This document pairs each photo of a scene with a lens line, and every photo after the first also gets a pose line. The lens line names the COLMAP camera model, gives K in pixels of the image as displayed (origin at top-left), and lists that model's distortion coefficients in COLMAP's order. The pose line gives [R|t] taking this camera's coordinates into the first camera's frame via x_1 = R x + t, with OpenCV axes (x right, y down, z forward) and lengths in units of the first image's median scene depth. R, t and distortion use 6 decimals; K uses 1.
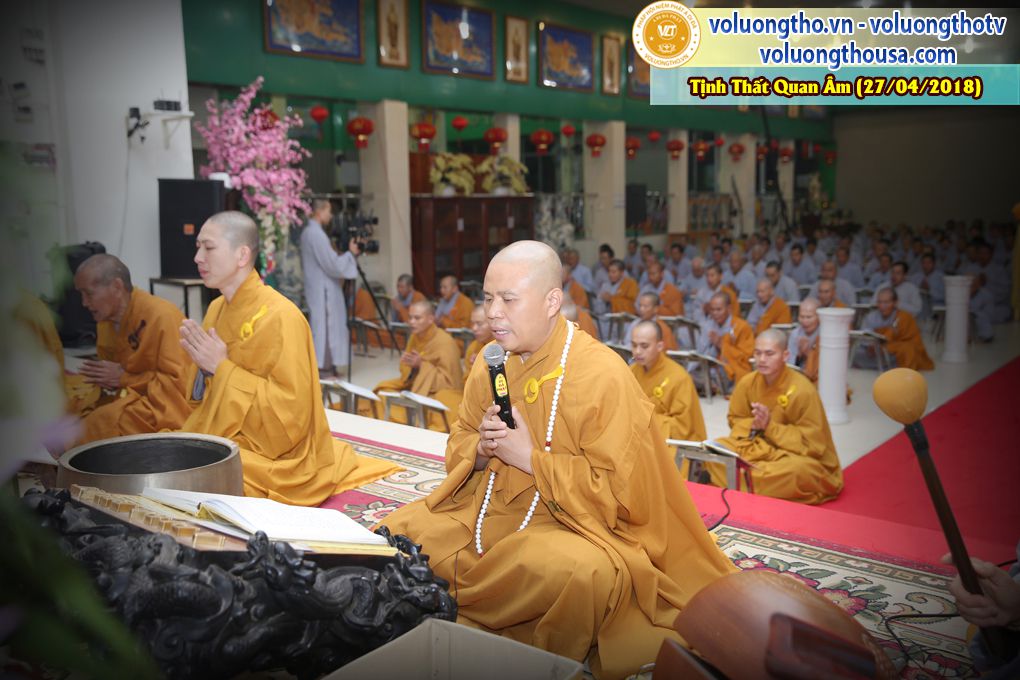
lens RADIAL K [[932.3, 0, 492.7], [0, 932.3, 334.4], [0, 0, 1]] dist [-0.010755, 0.000000]
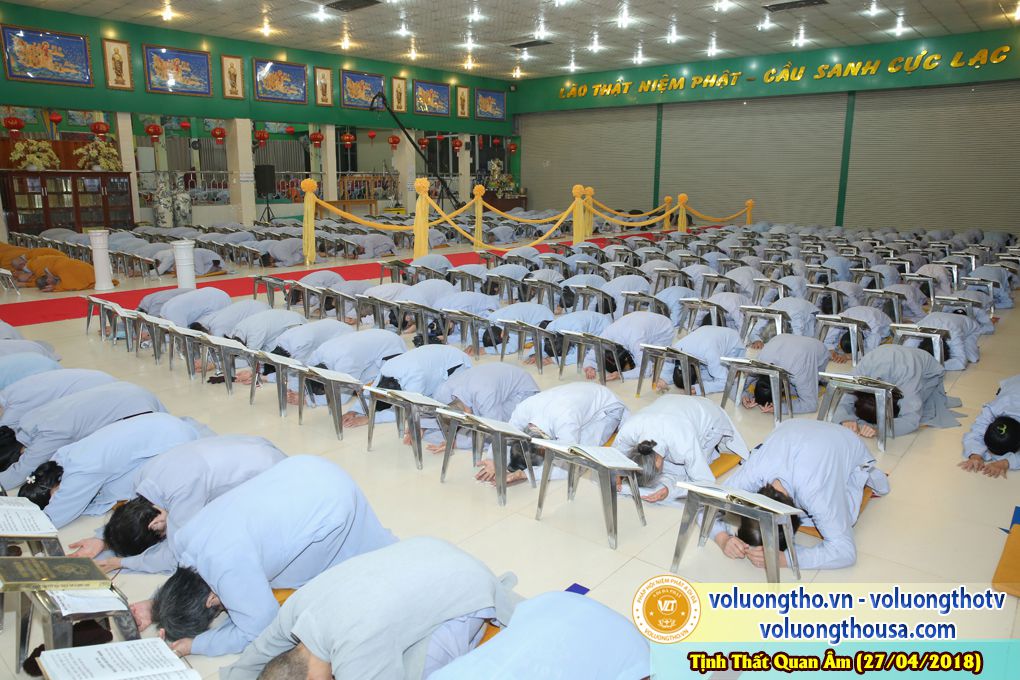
lens RADIAL K [[699.8, 0, 511.4], [0, 699.8, 333.3], [0, 0, 1]] dist [-0.099359, 0.073232]
pose [[0.999223, 0.032447, -0.022366, 1.460834], [-0.030644, 0.996581, 0.076727, -0.011281], [0.024779, -0.075982, 0.996801, -0.032215]]
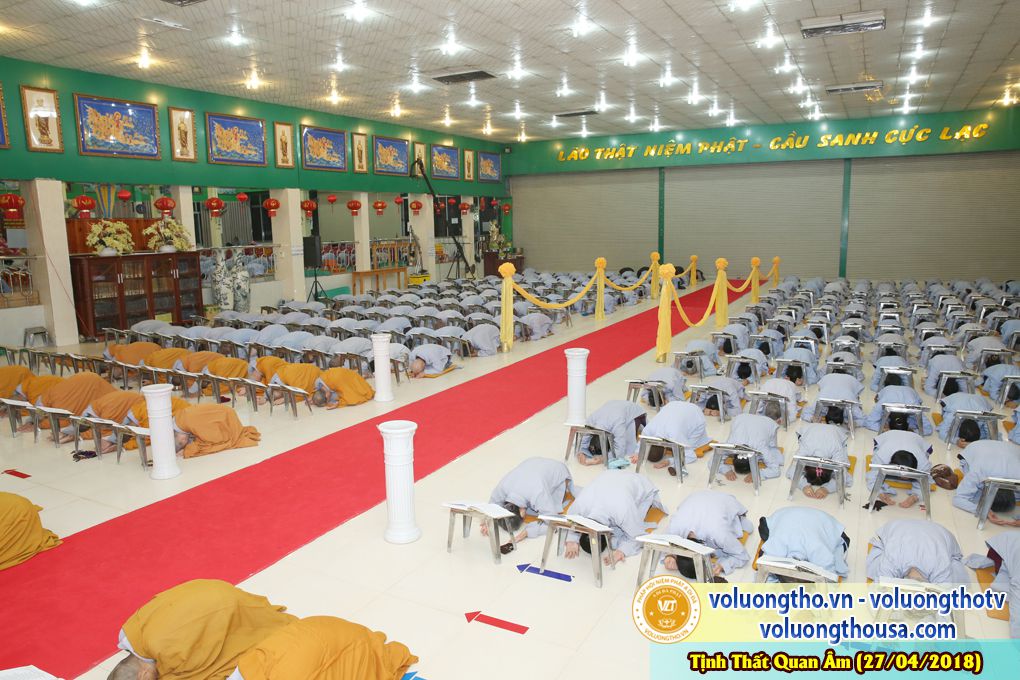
lens RADIAL K [[699.8, 0, 507.2], [0, 699.8, 350.4], [0, 0, 1]] dist [-0.099359, 0.073232]
pose [[0.981266, -0.031768, 0.190019, 0.616896], [0.024715, 0.998919, 0.039372, -0.094199], [-0.191064, -0.033938, 0.980991, 0.015460]]
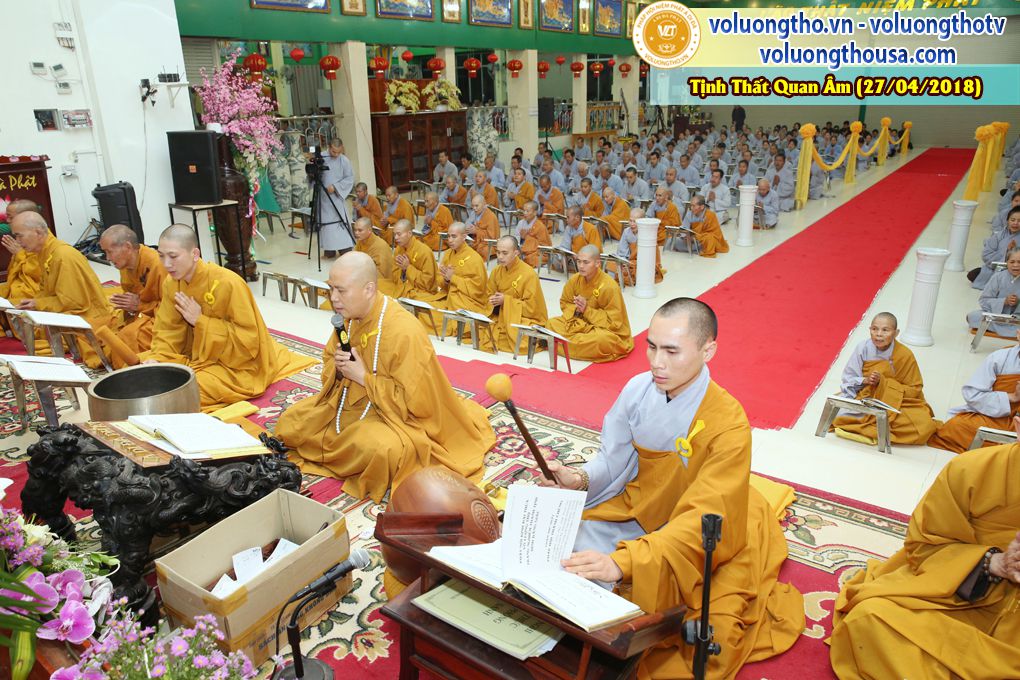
lens RADIAL K [[699.8, 0, 496.1], [0, 699.8, 337.9], [0, 0, 1]] dist [-0.099359, 0.073232]
pose [[0.998577, -0.023114, 0.048063, 0.072196], [0.013091, 0.979865, 0.199231, -0.062233], [-0.051701, -0.198318, 0.978773, -0.079680]]
